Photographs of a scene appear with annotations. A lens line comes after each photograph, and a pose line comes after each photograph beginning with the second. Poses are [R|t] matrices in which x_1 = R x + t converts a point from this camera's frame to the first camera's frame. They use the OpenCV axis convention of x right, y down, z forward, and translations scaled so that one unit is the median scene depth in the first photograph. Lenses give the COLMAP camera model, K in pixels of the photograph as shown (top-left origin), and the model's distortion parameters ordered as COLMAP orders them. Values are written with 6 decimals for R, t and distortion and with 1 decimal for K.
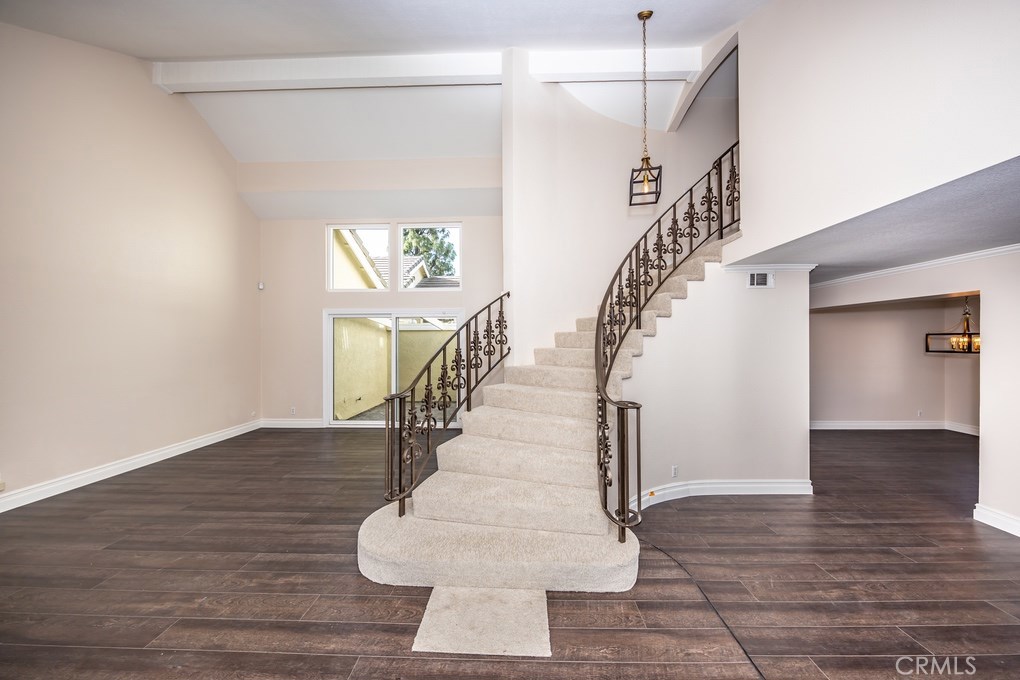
lens RADIAL K [[323.2, 0, 514.2], [0, 323.2, 340.2], [0, 0, 1]] dist [-0.006683, -0.000117]
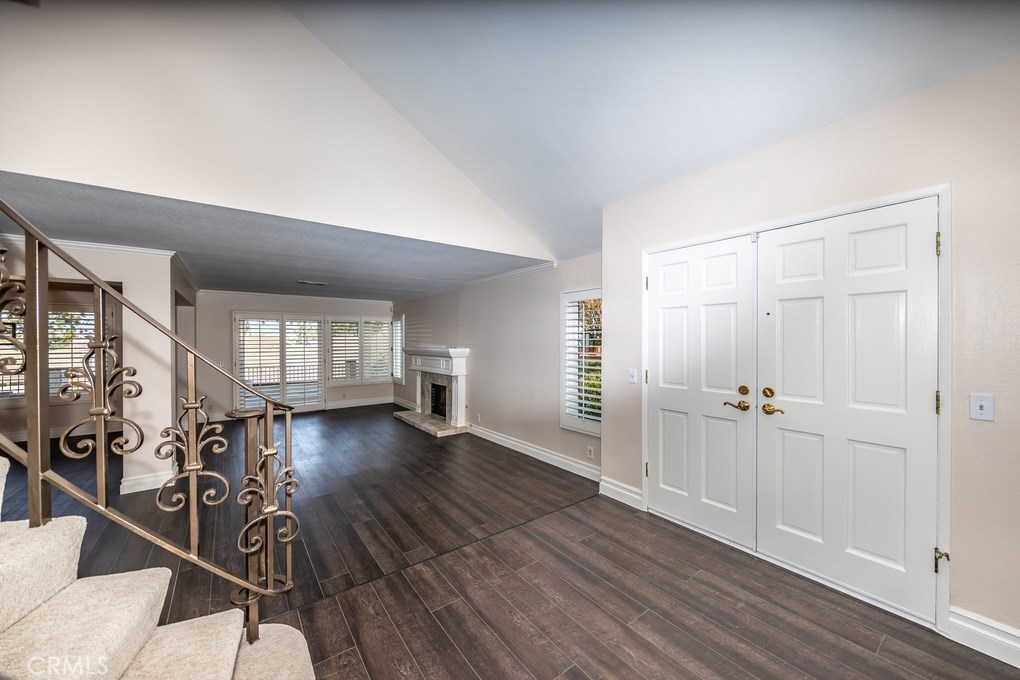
lens RADIAL K [[376.3, 0, 510.0], [0, 376.3, 340.0], [0, 0, 1]] dist [0.000202, -0.000168]
pose [[-0.613485, 0.006888, 0.789676, -0.376511], [0.002162, 0.999973, -0.007042, 0.054229], [-0.789703, -0.002614, -0.613483, 0.766579]]
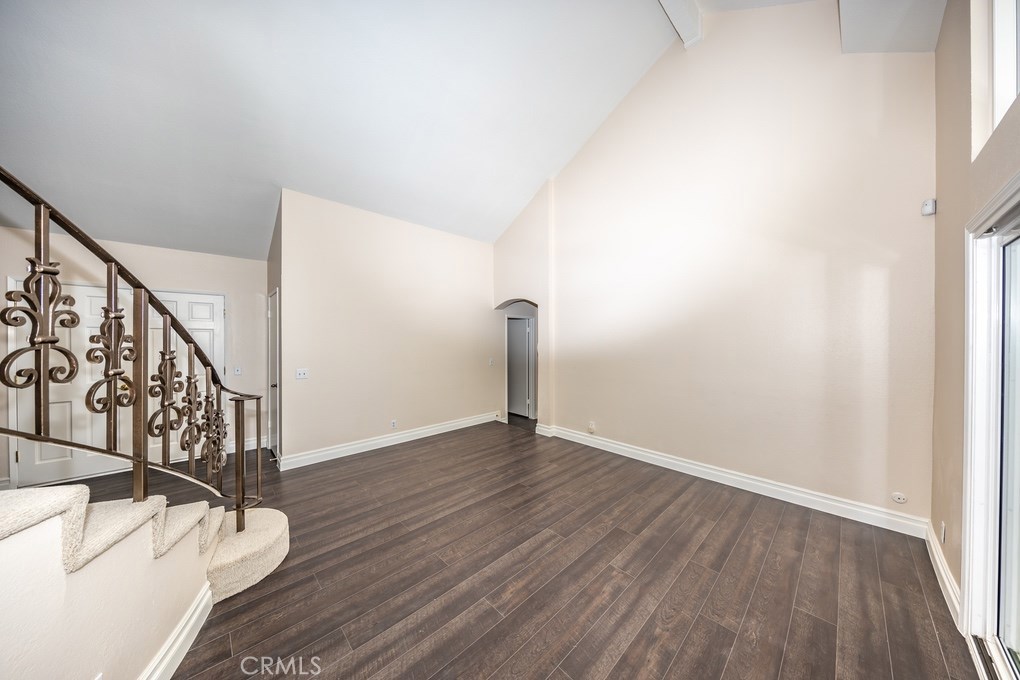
lens RADIAL K [[323.2, 0, 514.2], [0, 323.2, 340.2], [0, 0, 1]] dist [-0.006683, -0.000117]
pose [[-0.703325, 0.005834, -0.710845, -0.208868], [0.003411, 0.999983, 0.004832, 0.008919], [0.710861, 0.000974, -0.703332, 1.816124]]
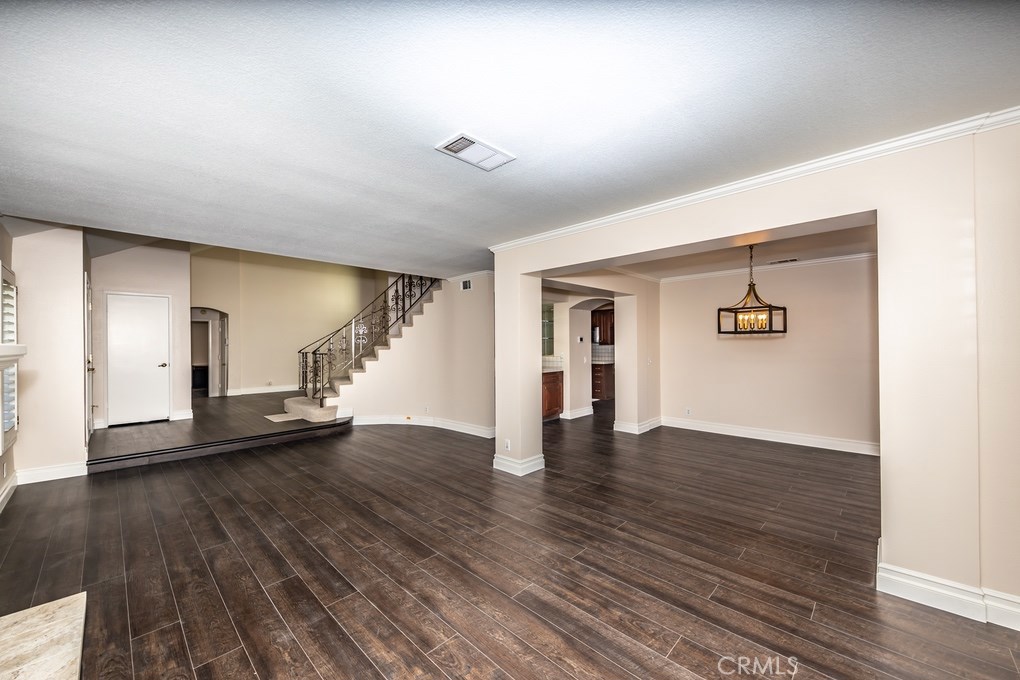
lens RADIAL K [[416.9, 0, 512.7], [0, 416.9, 341.5], [0, 0, 1]] dist [0.004271, -0.000326]
pose [[0.744468, -0.003890, -0.667647, 2.575440], [0.006640, 0.999977, 0.001577, 0.084992], [0.667625, -0.005607, 0.744477, -0.243481]]
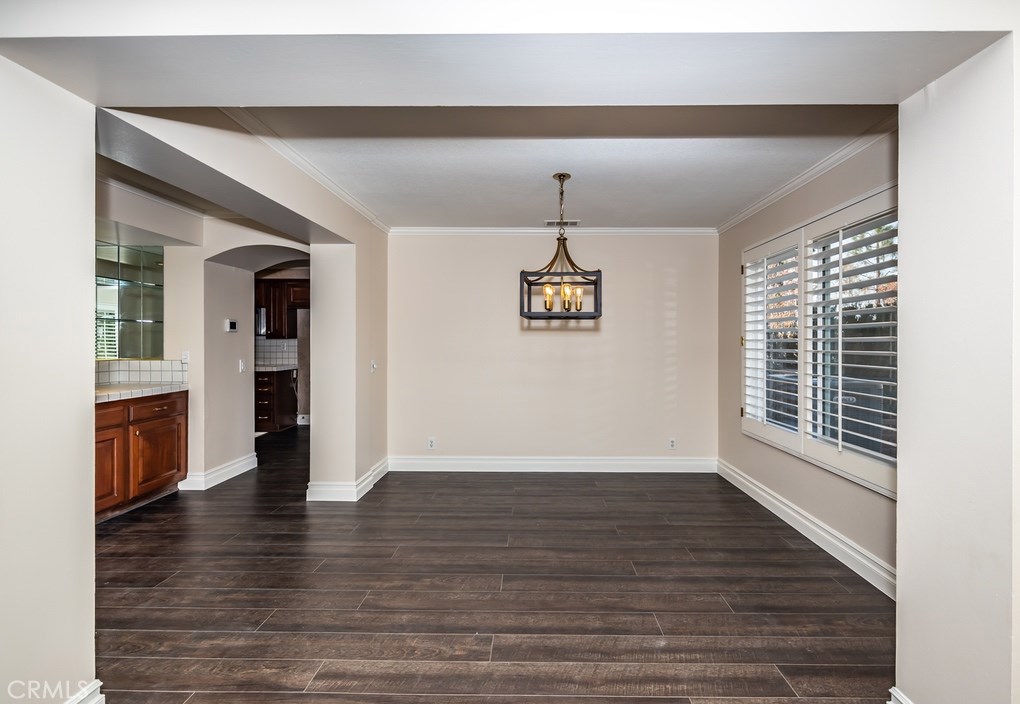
lens RADIAL K [[462.6, 0, 529.4], [0, 462.6, 346.2], [0, 0, 1]] dist [0.003028, 0.000275]
pose [[0.999900, 0.008236, 0.011512, 2.109779], [-0.008396, 0.999868, 0.013889, 0.114417], [-0.011396, -0.013985, 0.999837, 0.455480]]
